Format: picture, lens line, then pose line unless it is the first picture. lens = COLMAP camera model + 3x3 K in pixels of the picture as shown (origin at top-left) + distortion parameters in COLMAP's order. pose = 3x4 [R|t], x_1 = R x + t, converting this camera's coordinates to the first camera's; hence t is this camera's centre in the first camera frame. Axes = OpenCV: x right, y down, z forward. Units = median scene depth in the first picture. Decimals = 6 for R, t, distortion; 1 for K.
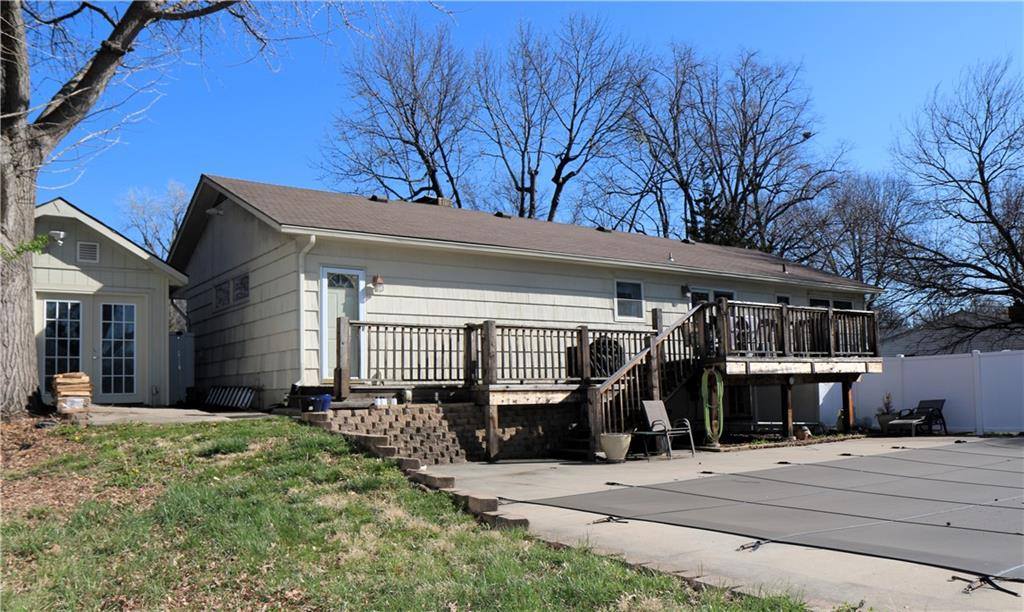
lens RADIAL K [[790.1, 0, 510.3], [0, 790.1, 350.6], [0, 0, 1]] dist [-0.089769, 0.104760]
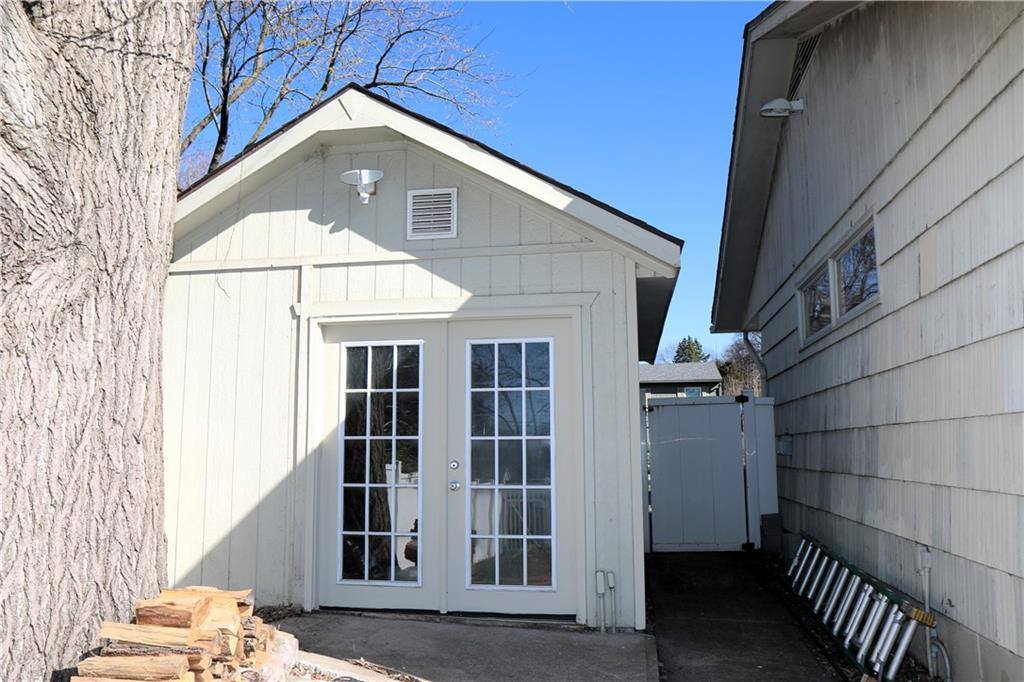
lens RADIAL K [[813.3, 0, 512.0], [0, 813.3, 341.0], [0, 0, 1]] dist [-0.007449, -0.005285]
pose [[0.712709, -0.076151, -0.697314, -0.108995], [0.026841, 0.996322, -0.081370, -0.013182], [0.700946, 0.039276, 0.712132, 0.341853]]
